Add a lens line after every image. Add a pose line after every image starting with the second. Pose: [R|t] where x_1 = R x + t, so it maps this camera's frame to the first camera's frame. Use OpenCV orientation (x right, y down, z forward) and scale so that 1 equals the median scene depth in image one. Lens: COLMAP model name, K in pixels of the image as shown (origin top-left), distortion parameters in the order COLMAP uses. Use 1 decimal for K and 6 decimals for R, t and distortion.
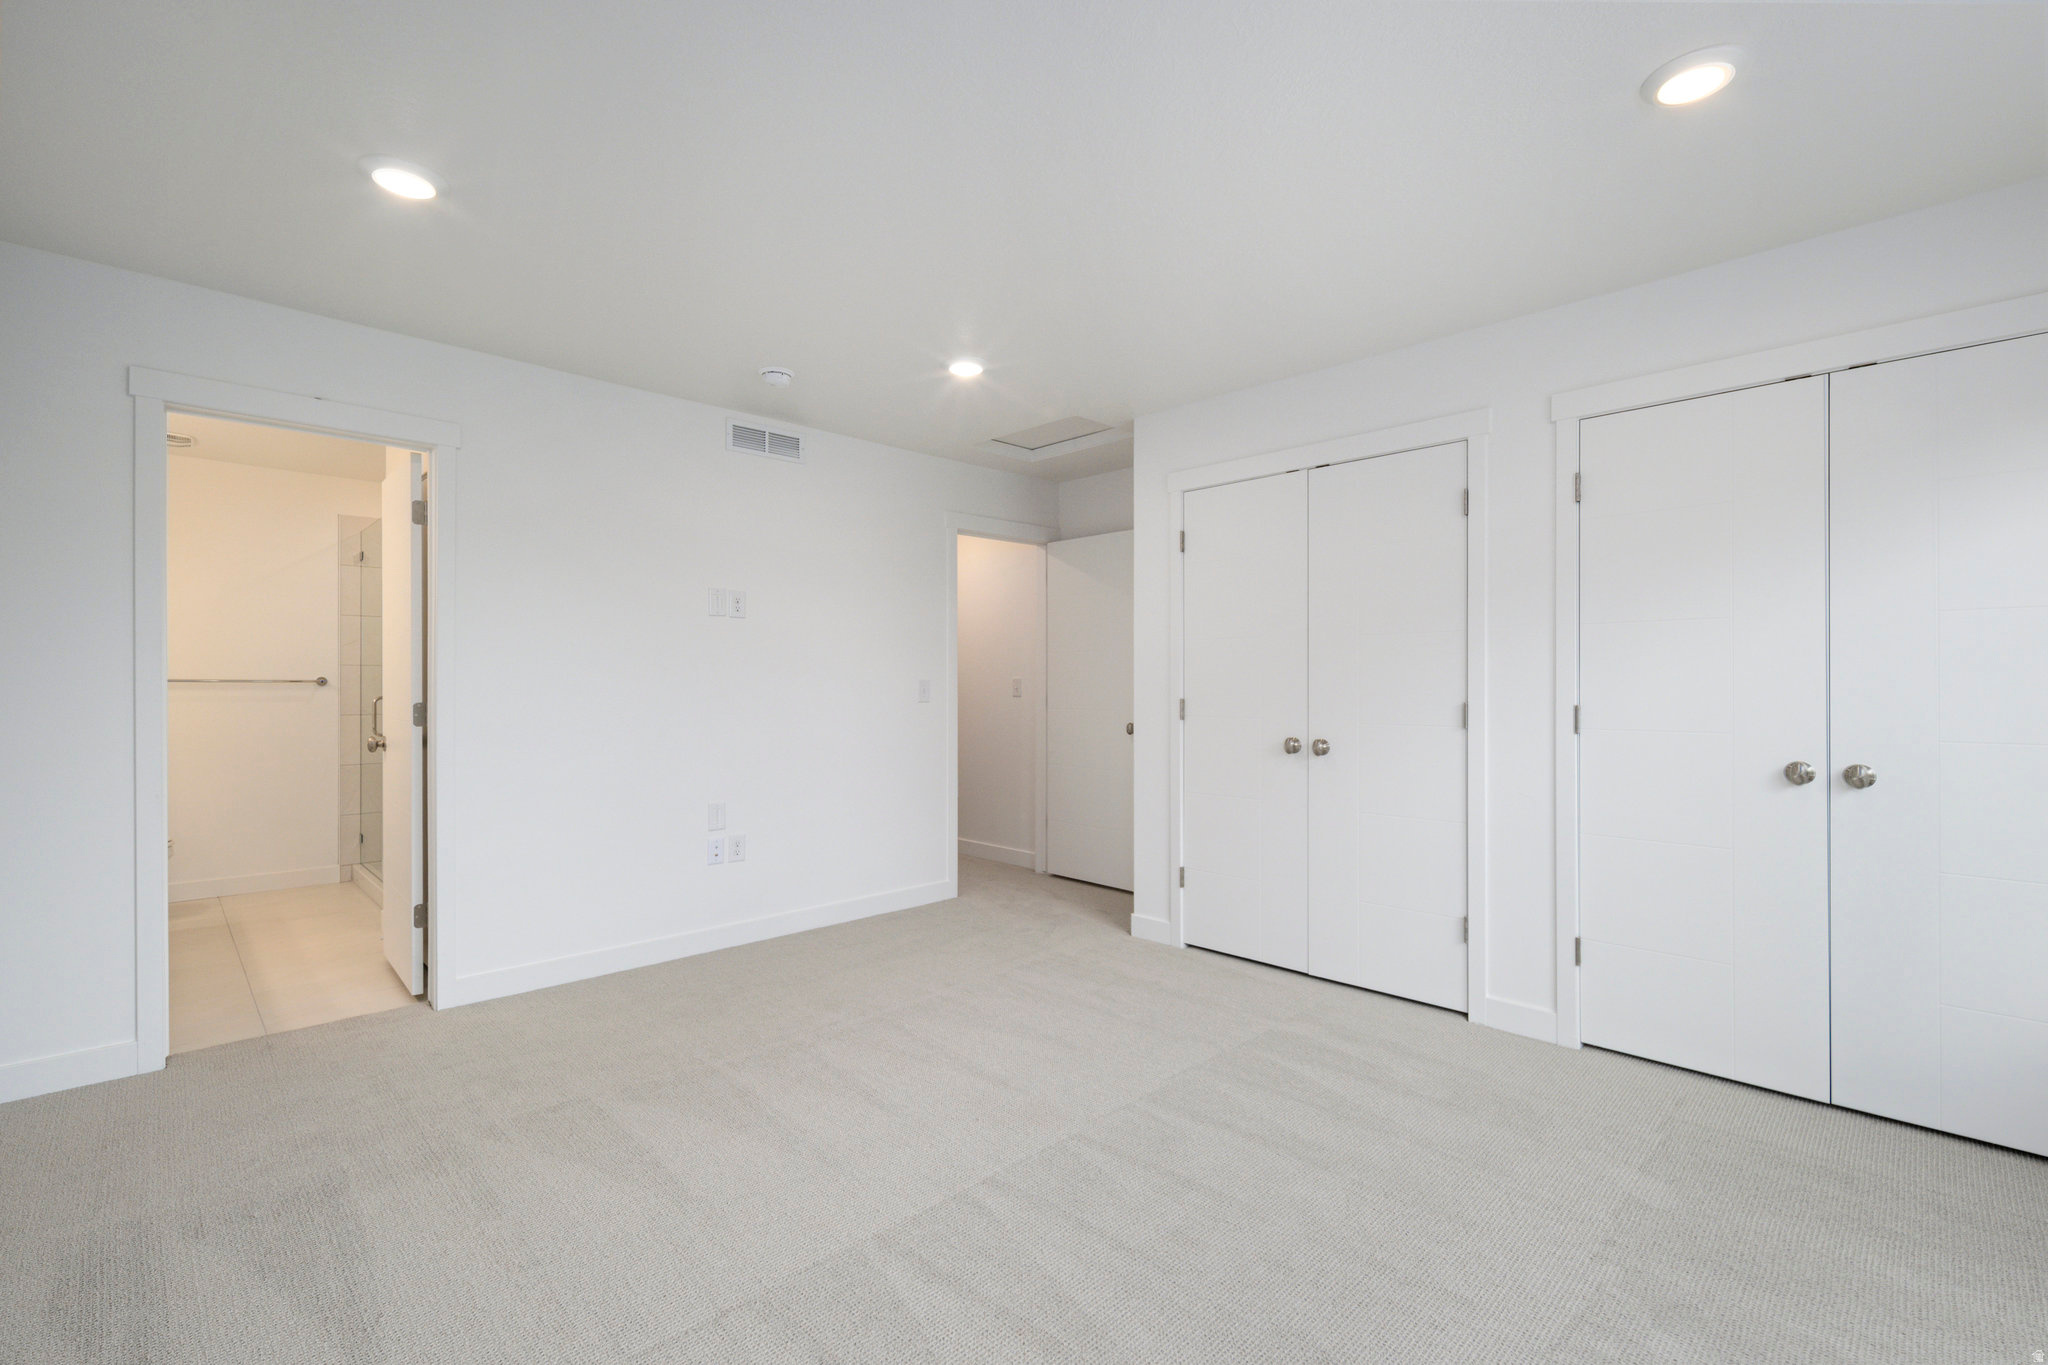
lens RADIAL K [[912.6, 0, 1030.2], [0, 912.6, 683.0], [0, 0, 1]] dist [0.001551, 0.000479]
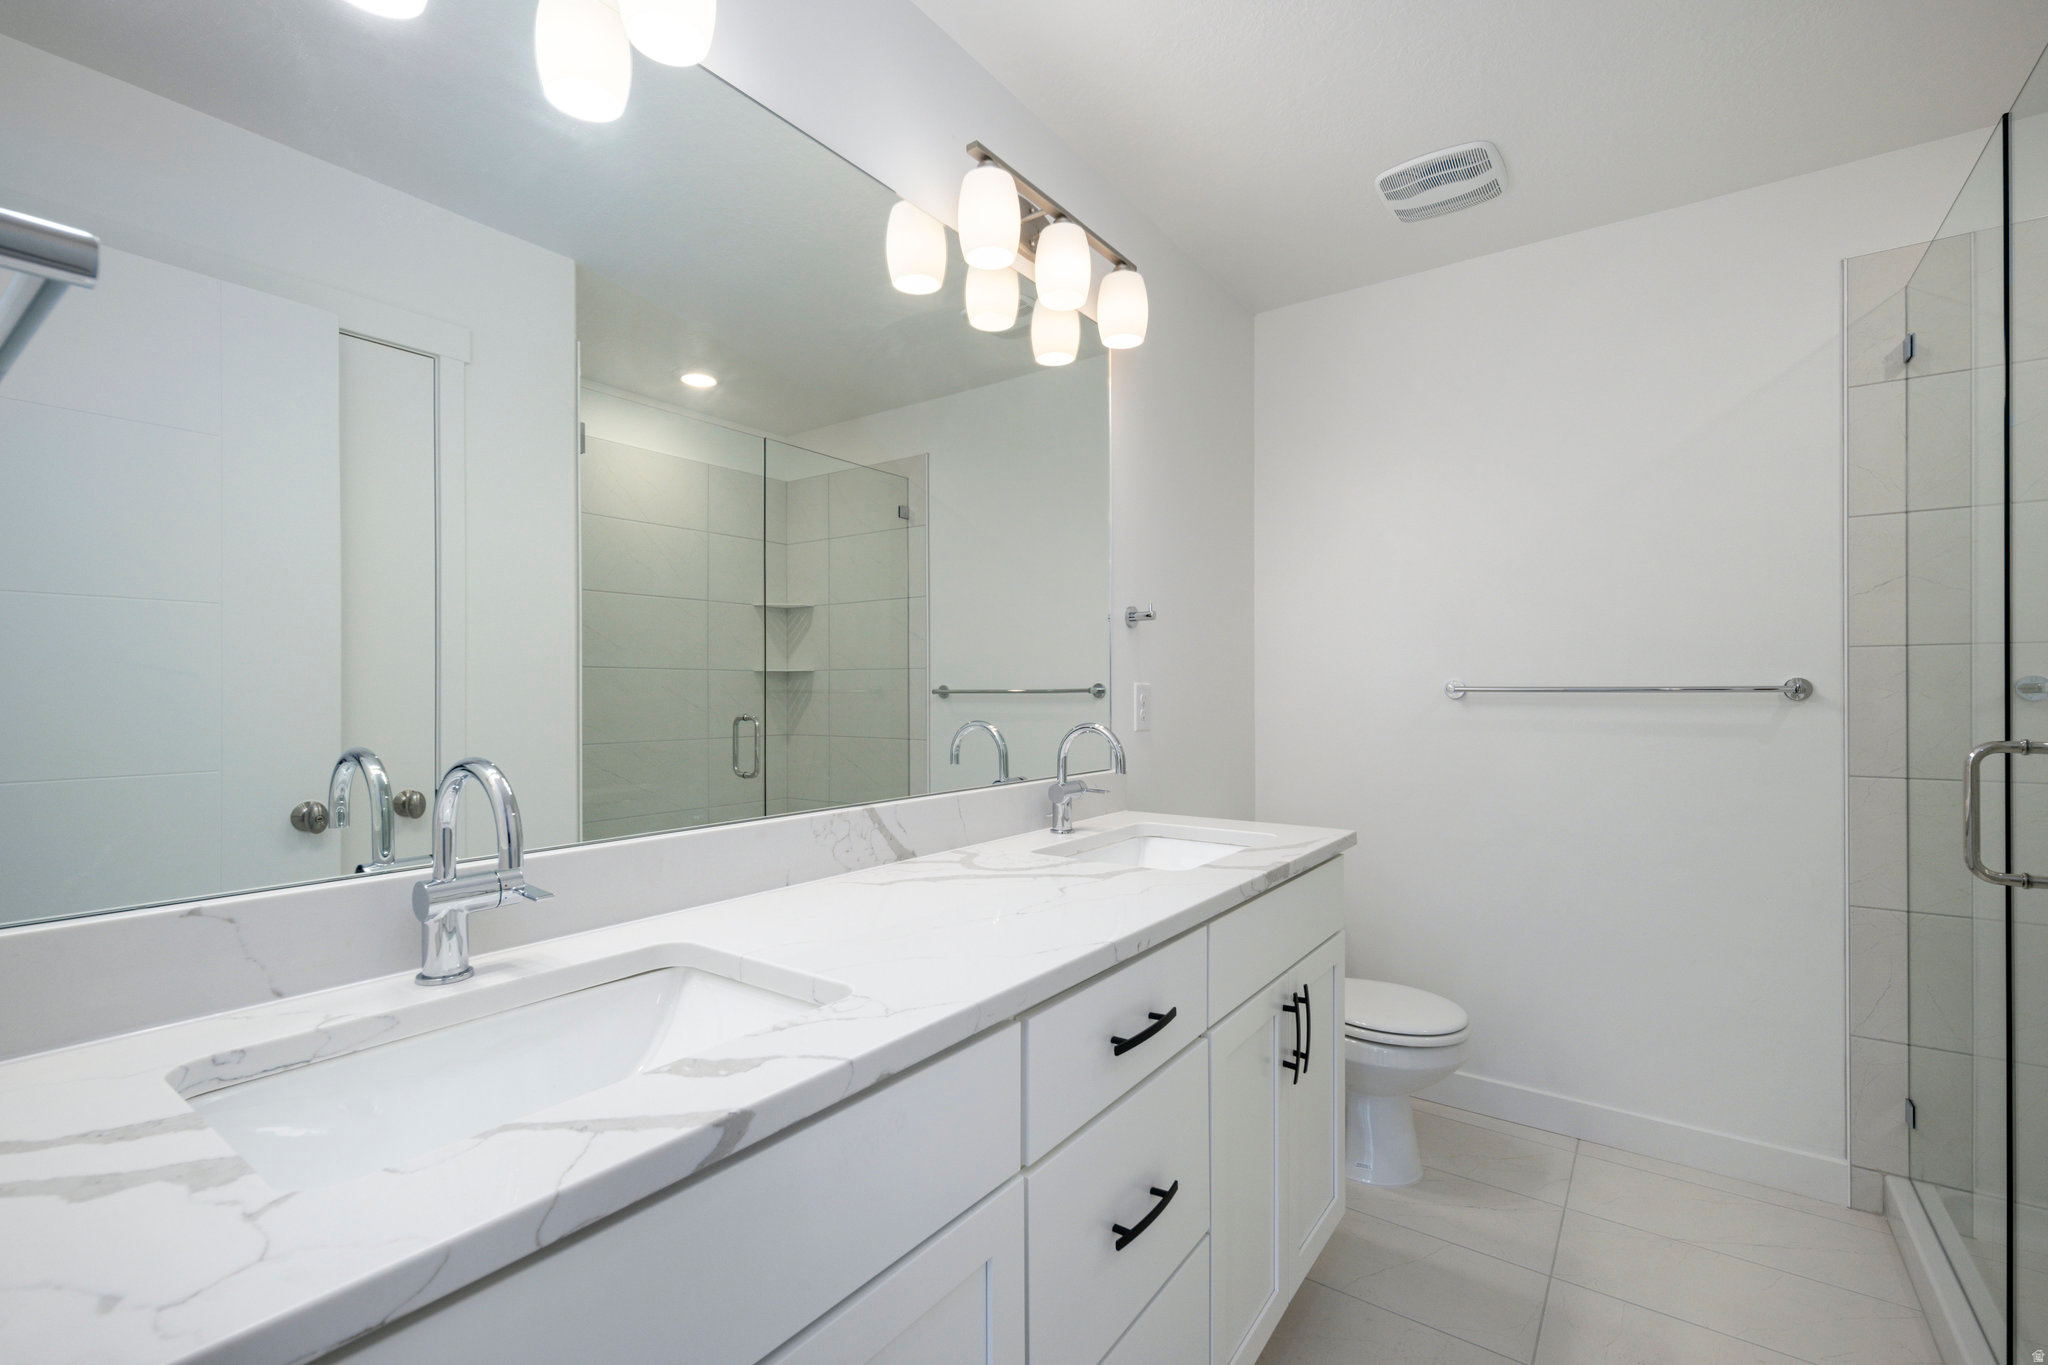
lens RADIAL K [[912.6, 0, 1021.2], [0, 912.6, 690.0], [0, 0, 1]] dist [0.001551, 0.000479]
pose [[0.183985, -0.005238, -0.982915, -0.438555], [0.004383, 0.999980, -0.004508, -0.001161], [0.982919, -0.003478, 0.184005, 0.583949]]
